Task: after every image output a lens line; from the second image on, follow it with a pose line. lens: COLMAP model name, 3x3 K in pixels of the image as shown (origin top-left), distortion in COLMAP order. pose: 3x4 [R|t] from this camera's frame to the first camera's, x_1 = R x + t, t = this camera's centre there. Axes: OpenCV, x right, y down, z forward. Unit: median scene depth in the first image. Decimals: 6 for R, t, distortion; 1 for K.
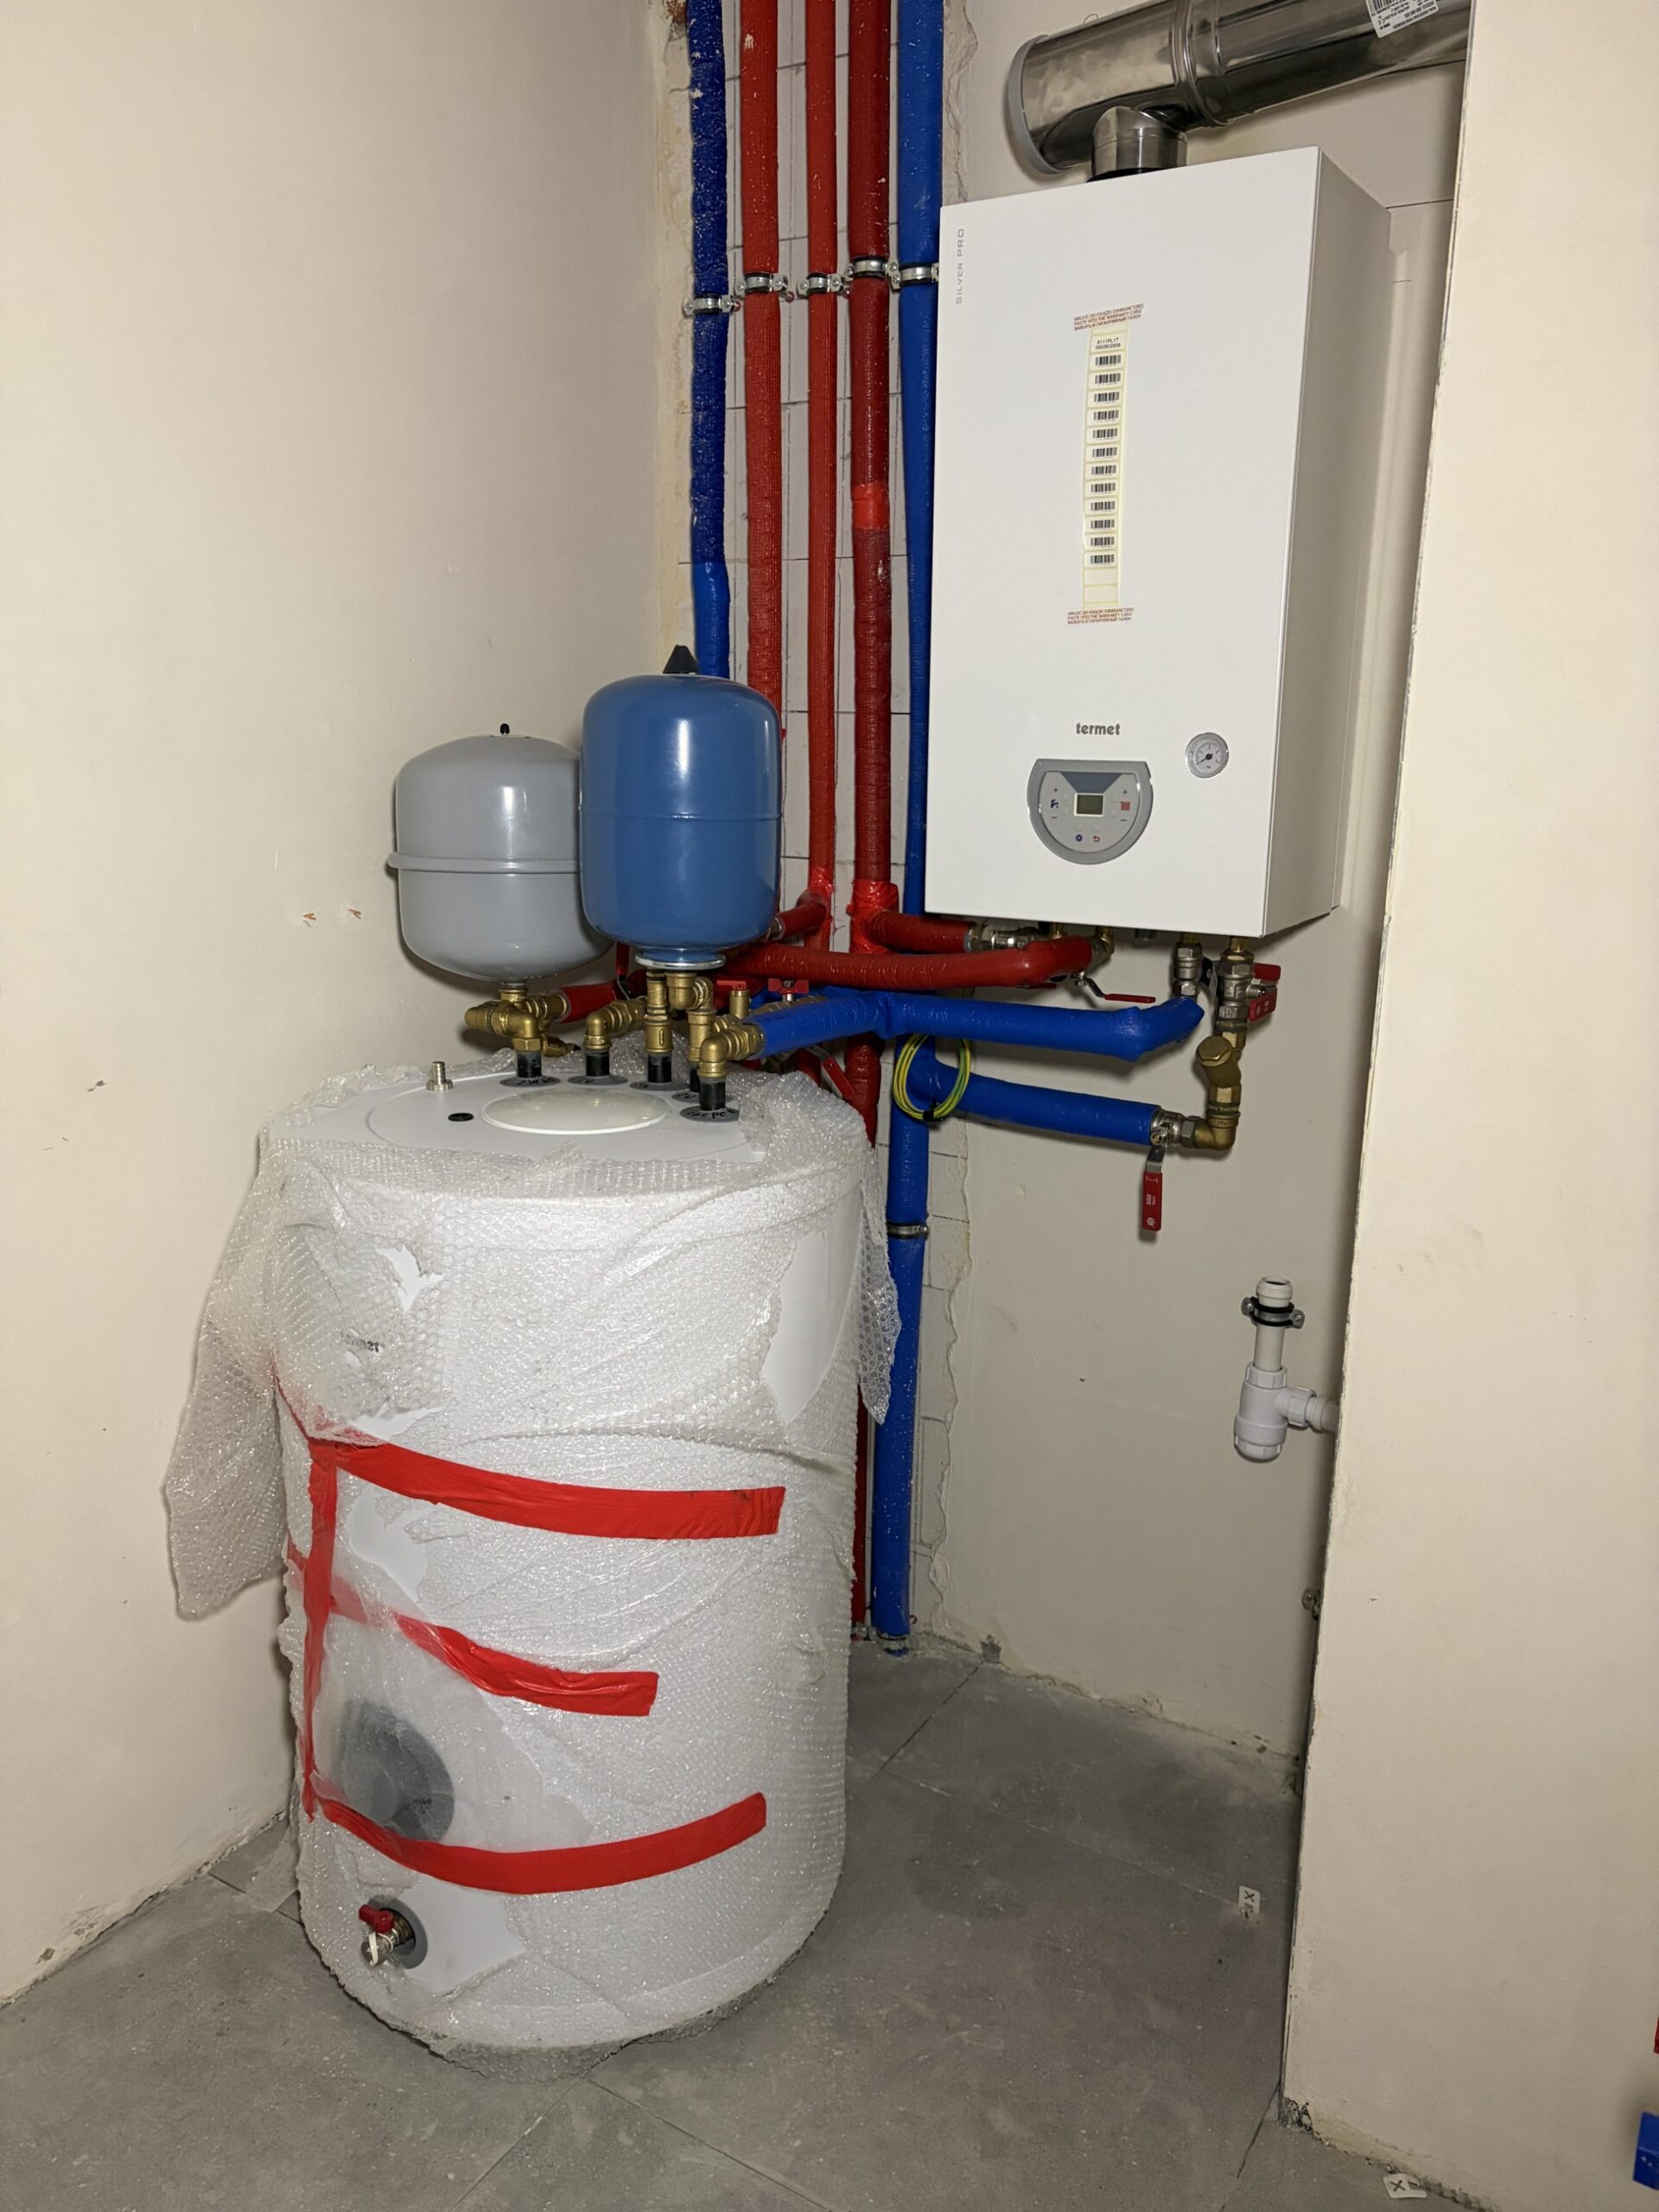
lens RADIAL K [[1663.7, 0, 815.7], [0, 1663.7, 1104.6], [0, 0, 1]] dist [0.008726, -0.027092]
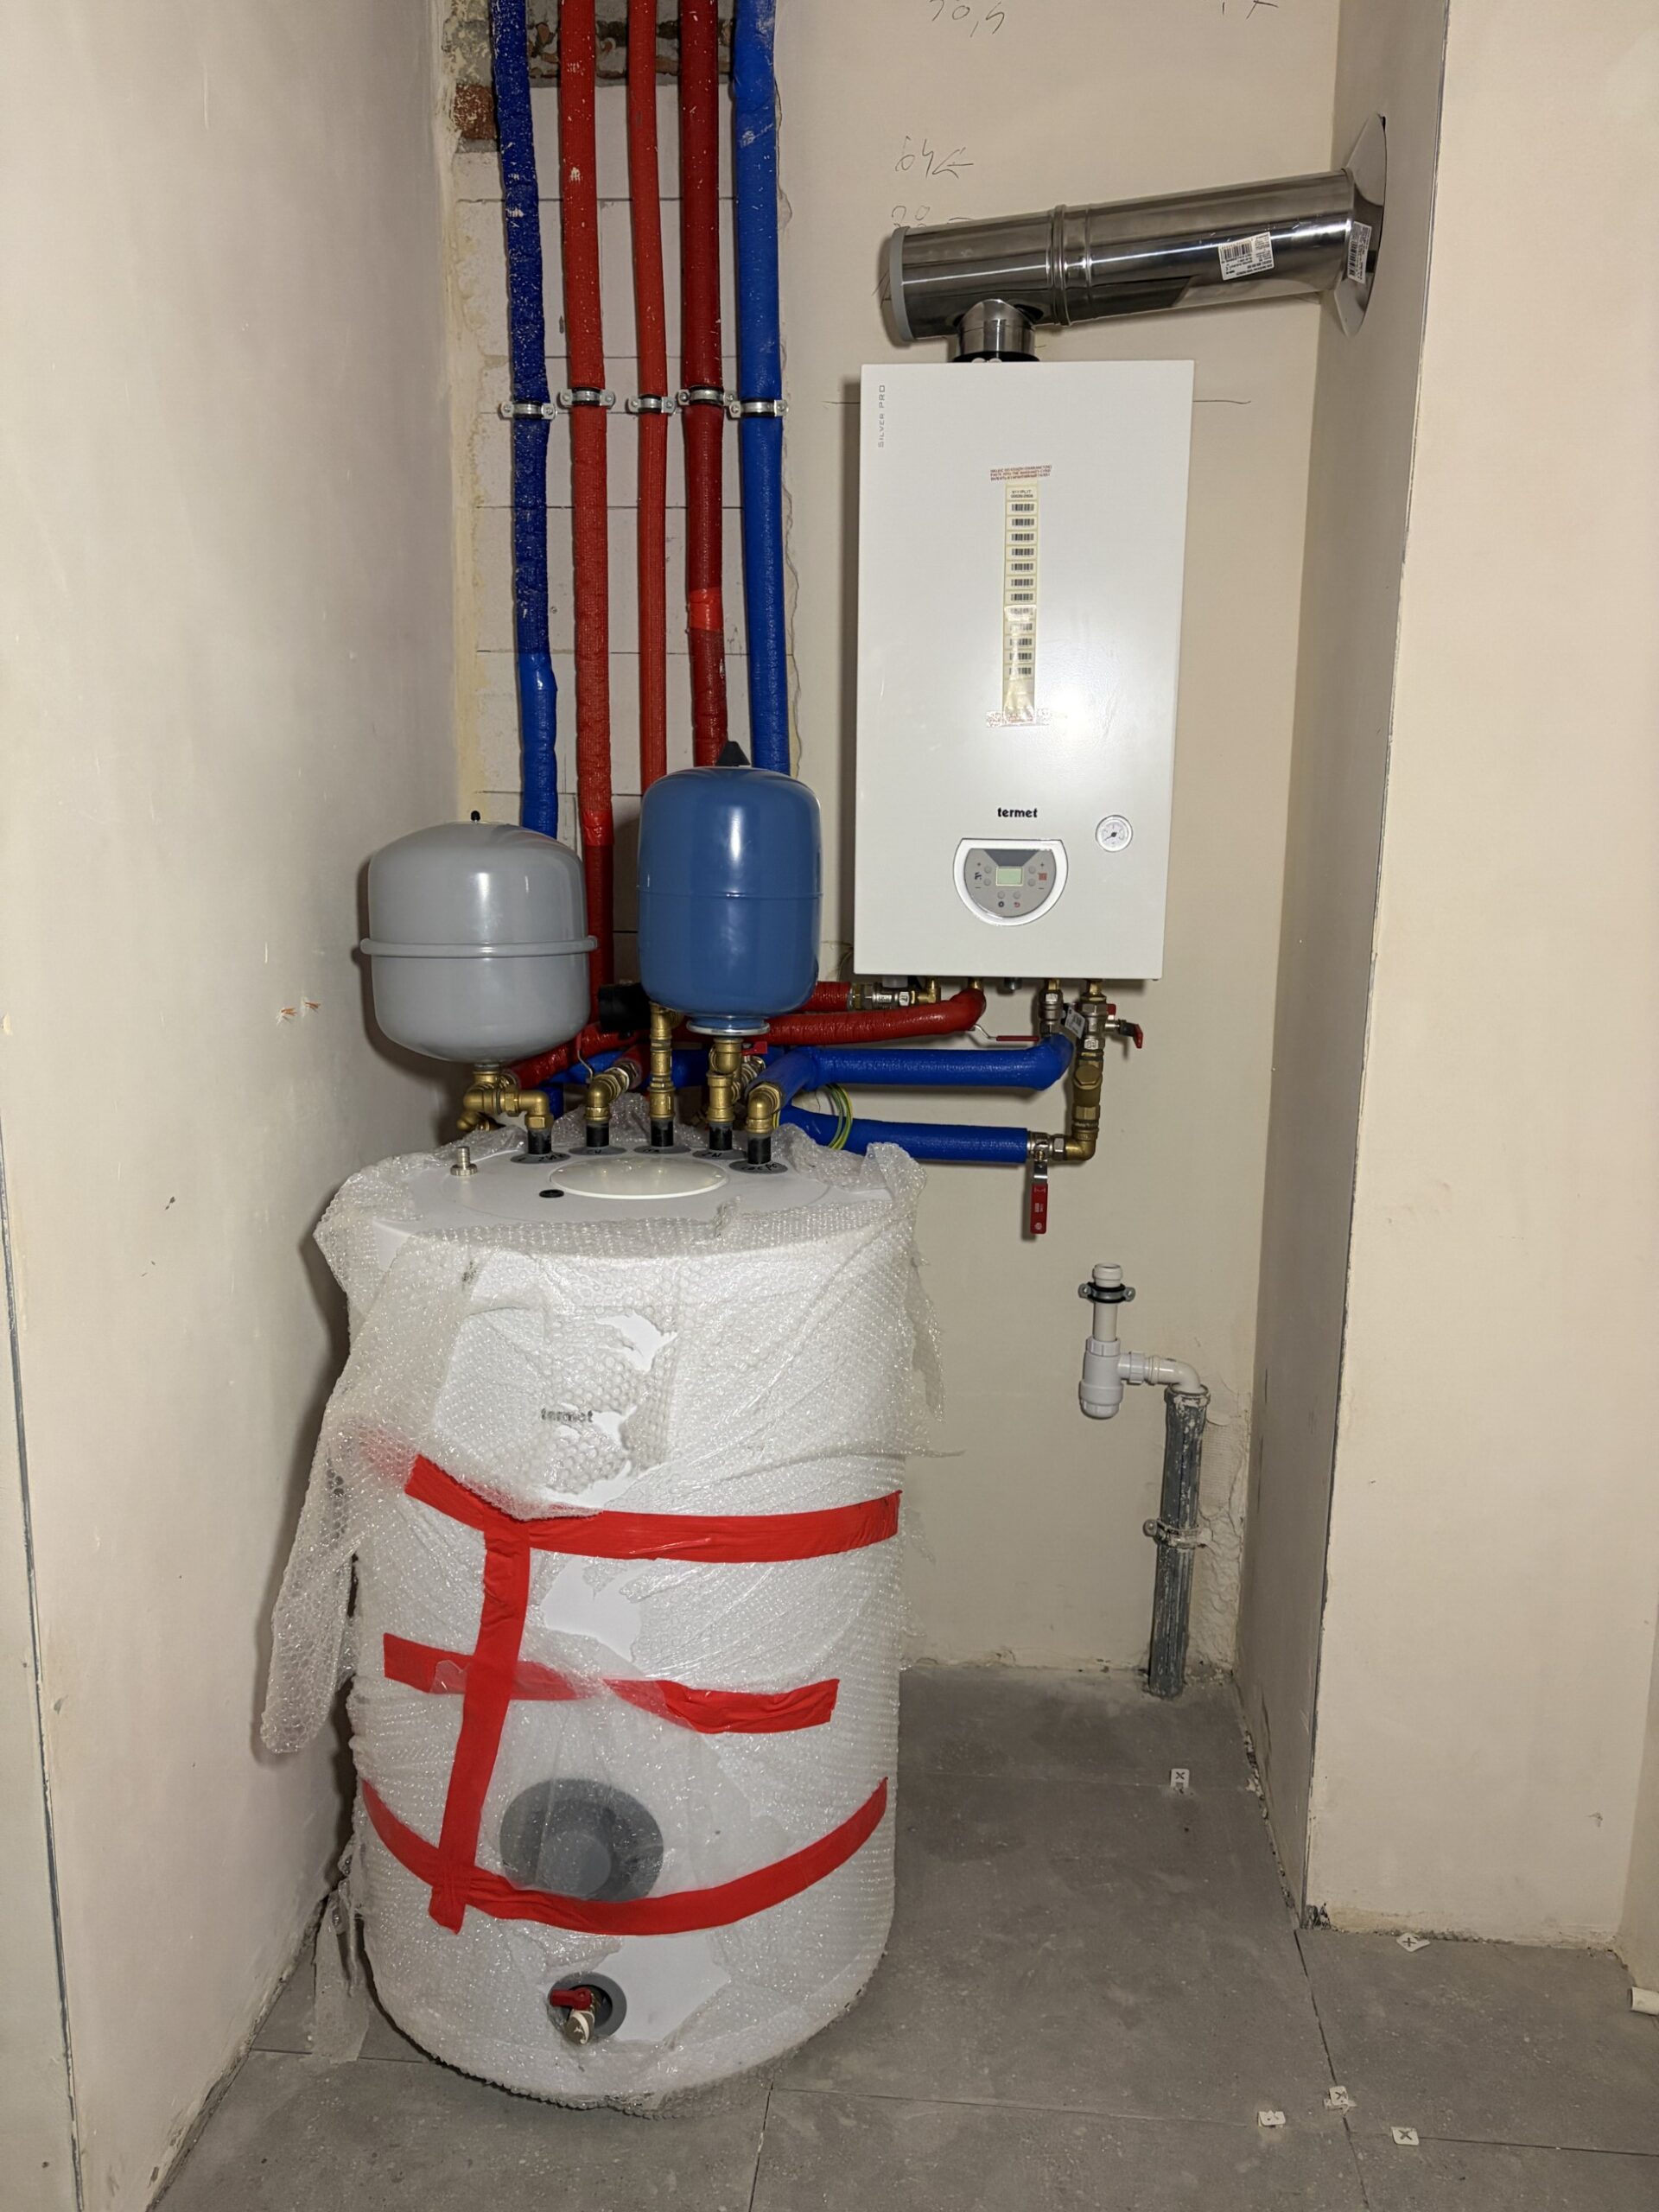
lens RADIAL K [[1663.7, 0, 834.2], [0, 1663.7, 1105.0], [0, 0, 1]] dist [0.008726, -0.027092]
pose [[0.896792, -0.085747, 0.434063, -0.447897], [0.102466, 0.994620, -0.015218, -0.012050], [-0.430423, 0.058124, 0.900754, -0.000234]]
